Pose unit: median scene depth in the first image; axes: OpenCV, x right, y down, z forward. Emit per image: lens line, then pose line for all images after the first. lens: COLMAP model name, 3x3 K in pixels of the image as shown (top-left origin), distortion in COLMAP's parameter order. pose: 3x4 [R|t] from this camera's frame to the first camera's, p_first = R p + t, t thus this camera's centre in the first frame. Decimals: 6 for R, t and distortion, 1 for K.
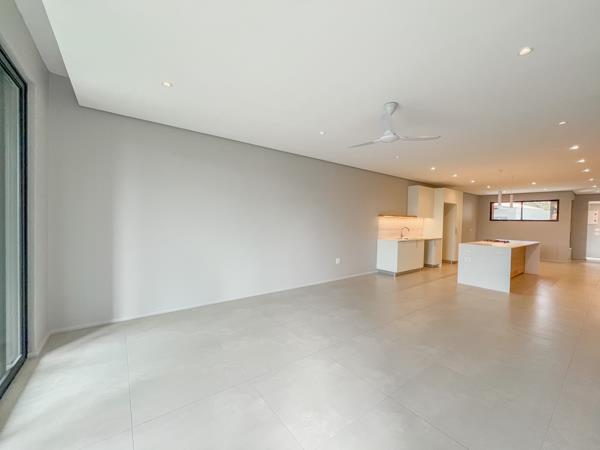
lens RADIAL K [[241.0, 0, 298.4], [0, 241.0, 225.0], [0, 0, 1]] dist [0.002141, -0.000125]
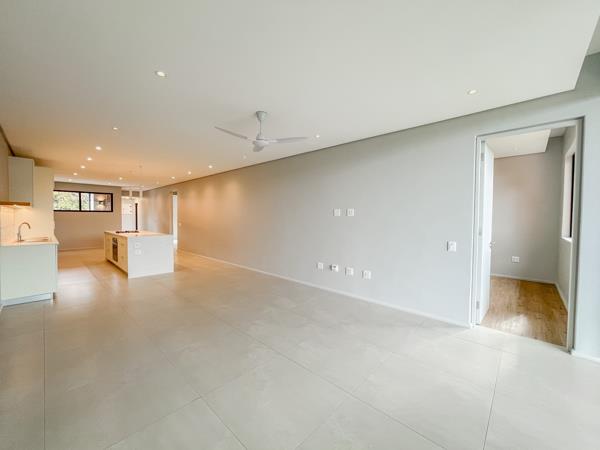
lens RADIAL K [[241.0, 0, 300.0], [0, 241.0, 224.4], [0, 0, 1]] dist [0.002141, -0.000125]
pose [[-0.174546, -0.055978, 0.983057, -0.253806], [0.009655, 0.998237, 0.058557, -0.015189], [-0.984602, 0.019713, -0.173698, 0.329464]]
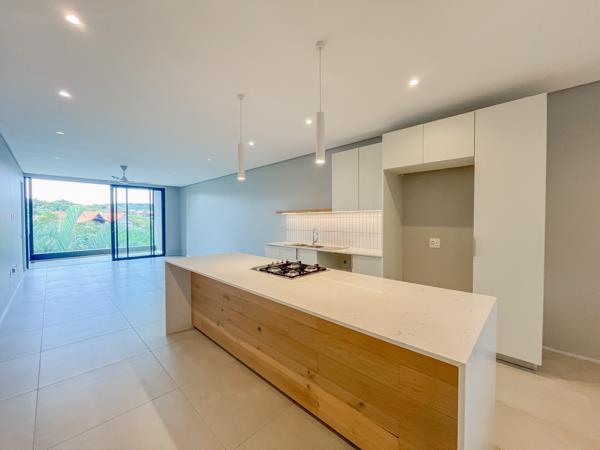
lens RADIAL K [[241.0, 0, 299.7], [0, 241.0, 224.2], [0, 0, 1]] dist [0.002141, -0.000125]
pose [[0.148682, -0.004228, -0.988876, 0.876417], [-0.014846, 0.999869, -0.006507, 0.002846], [0.988774, 0.015649, 0.148600, 0.710069]]
